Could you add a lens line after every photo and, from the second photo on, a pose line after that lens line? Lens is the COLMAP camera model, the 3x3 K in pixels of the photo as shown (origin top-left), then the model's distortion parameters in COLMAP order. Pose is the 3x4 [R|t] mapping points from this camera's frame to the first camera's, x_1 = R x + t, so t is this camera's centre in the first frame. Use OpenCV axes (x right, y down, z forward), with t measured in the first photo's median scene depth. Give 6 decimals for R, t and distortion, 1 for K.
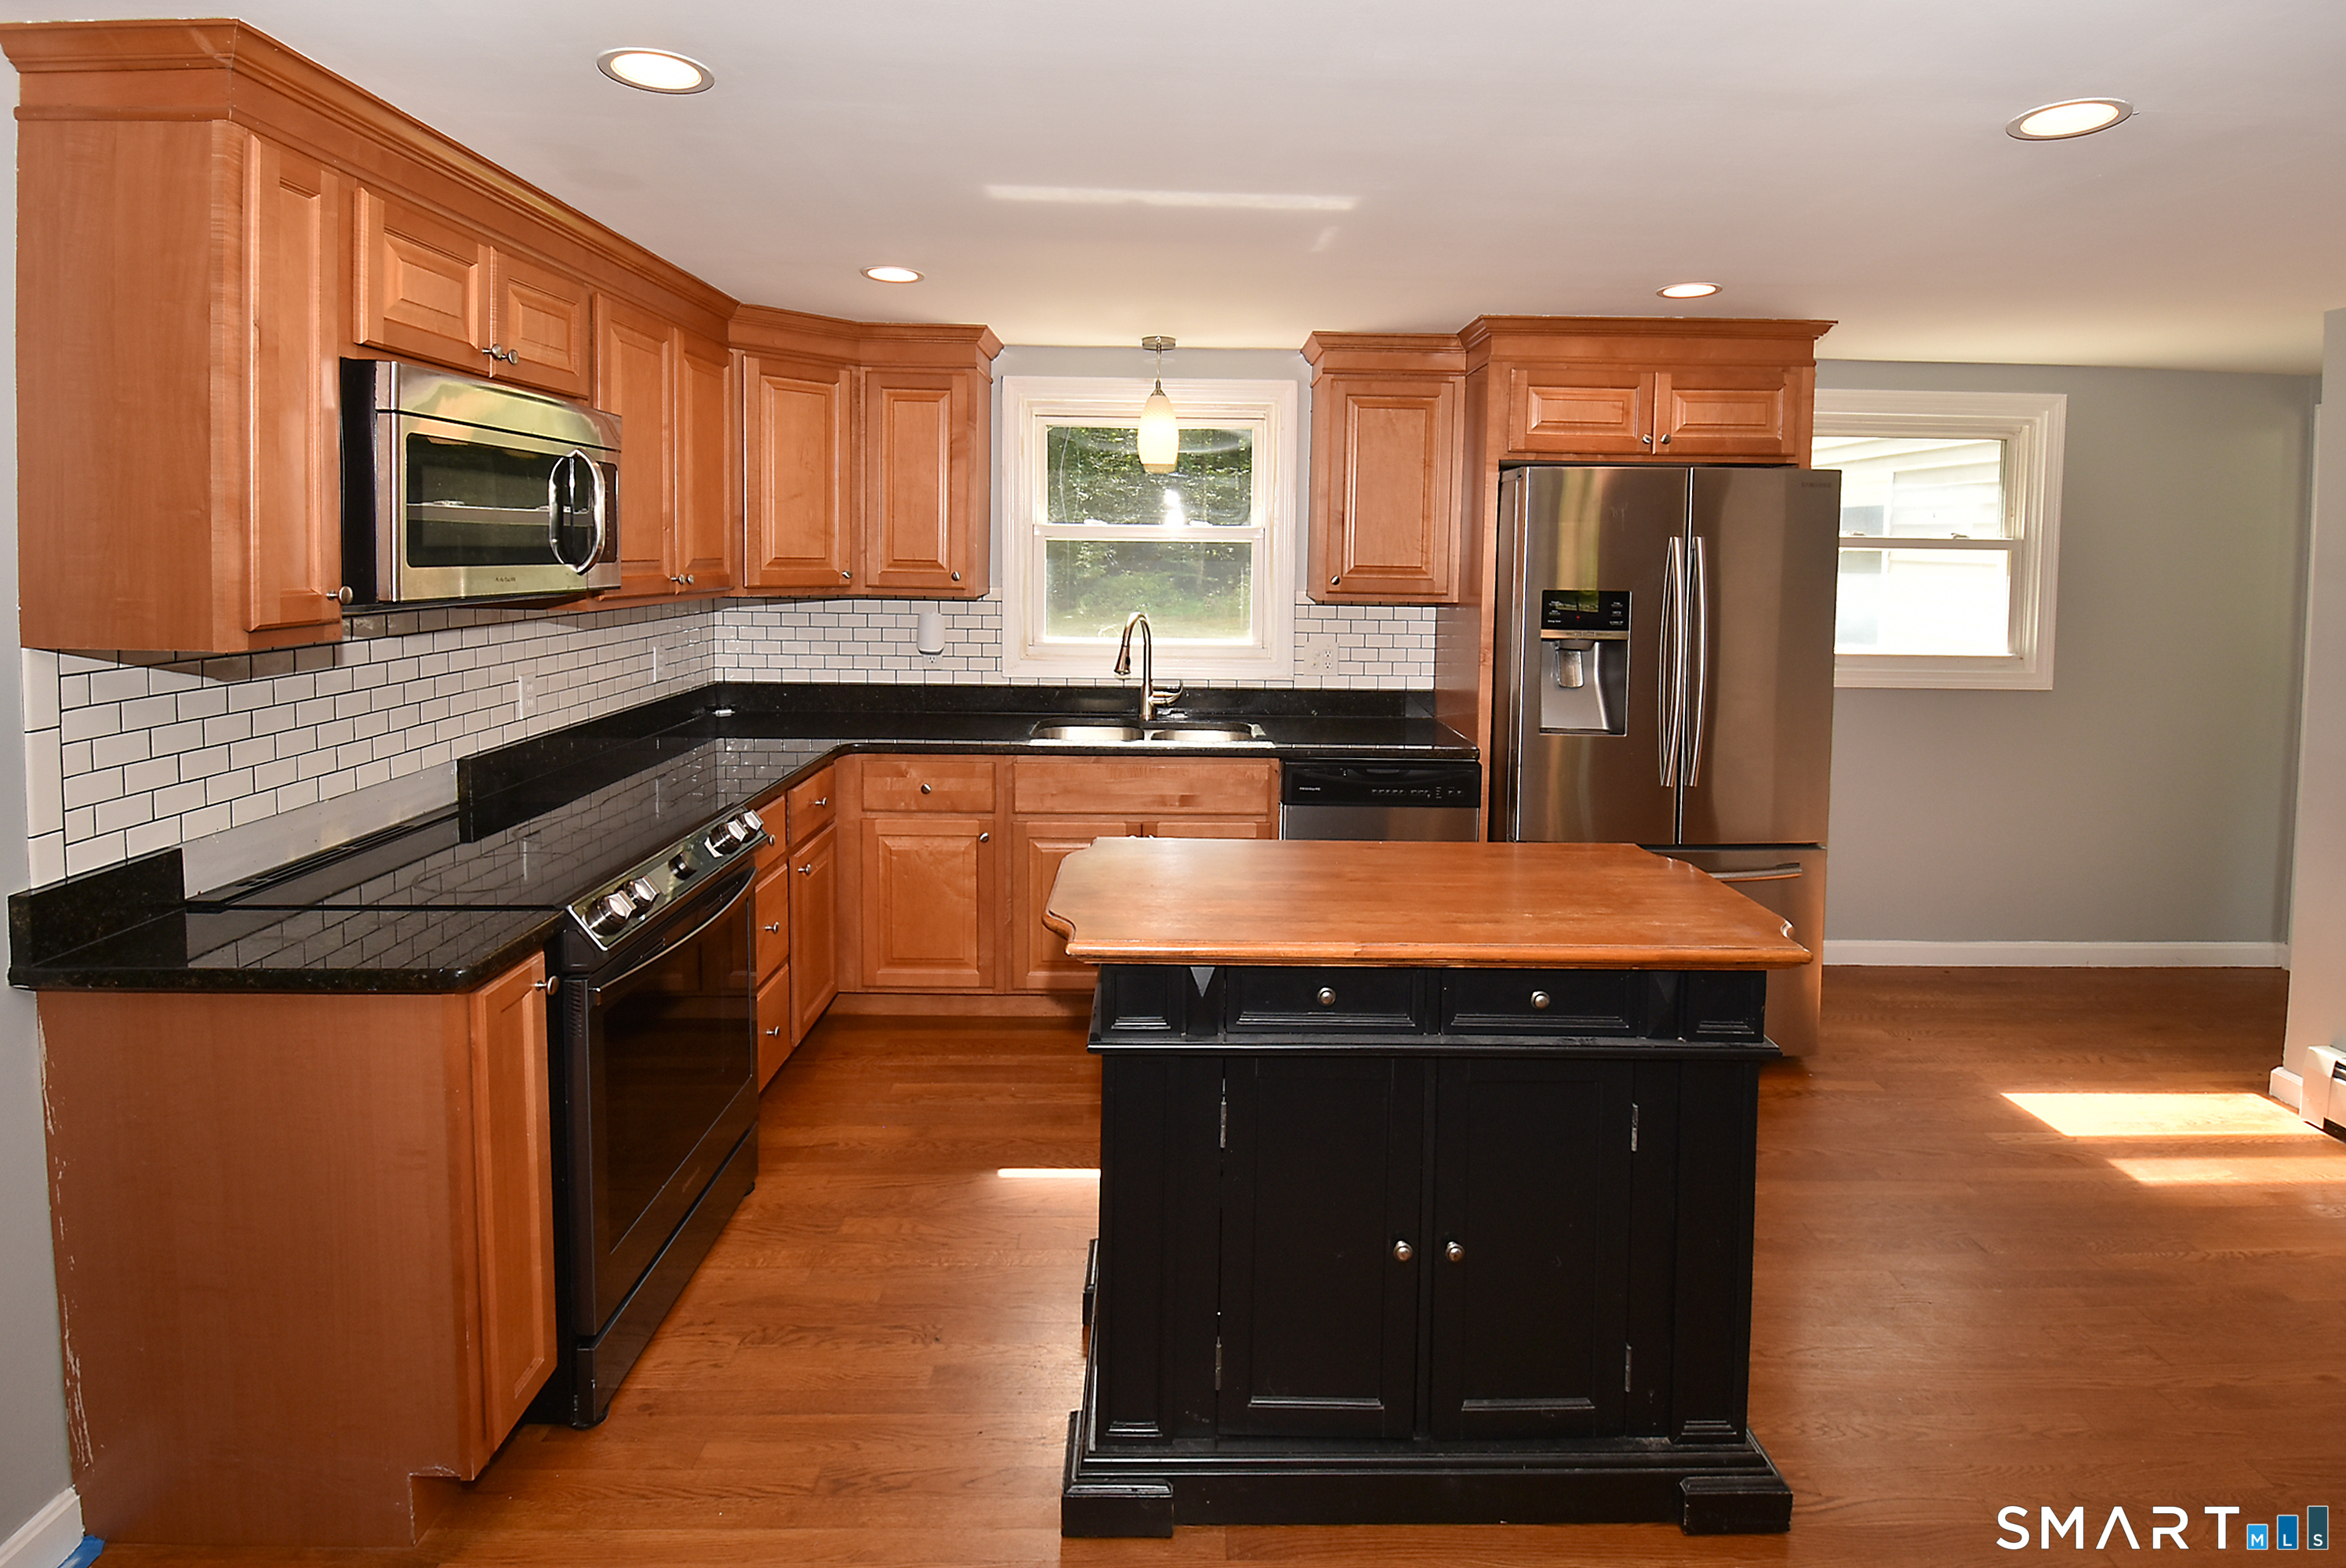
lens RADIAL K [[1144.6, 0, 1147.6], [0, 1144.6, 568.8], [0, 0, 1]] dist [-0.004102, -0.005320]
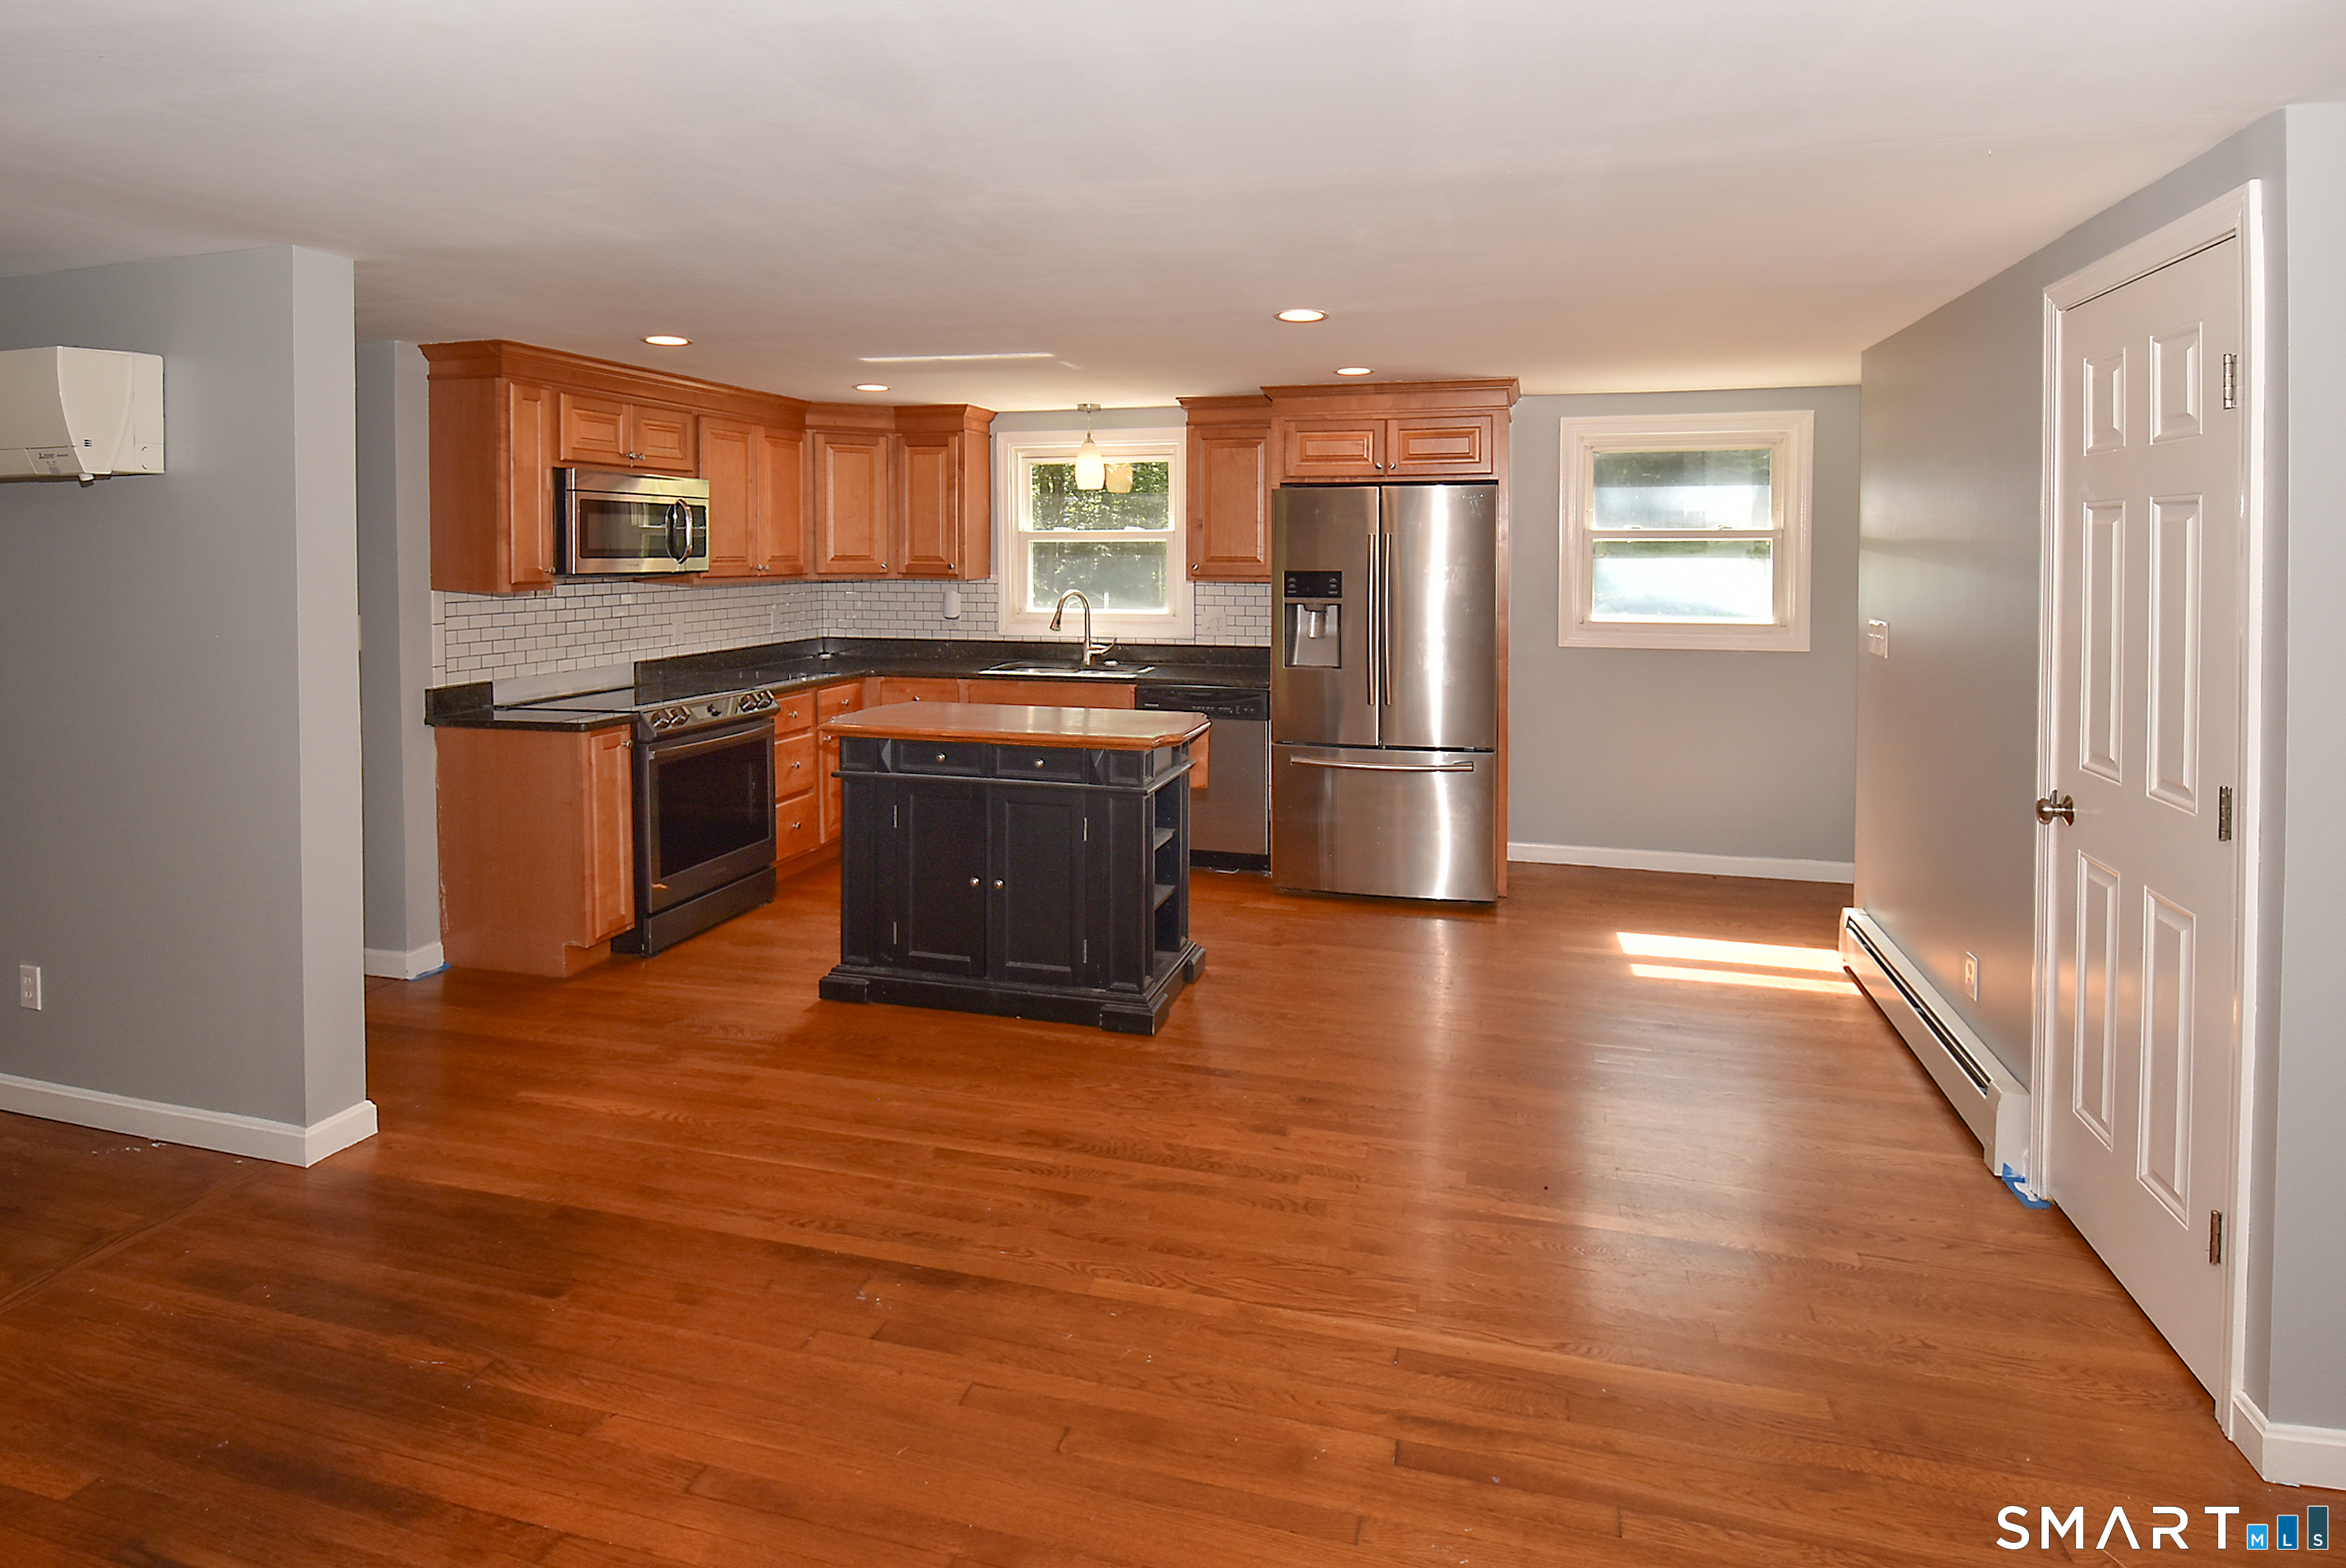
lens RADIAL K [[1185.0, 0, 1174.3], [0, 1185.0, 569.0], [0, 0, 1]] dist [0.002149, -0.008148]
pose [[0.964774, -0.009869, -0.262896, 0.564503], [0.009093, 0.999950, -0.004170, 0.019915], [0.262924, 0.001633, 0.964815, -0.483032]]
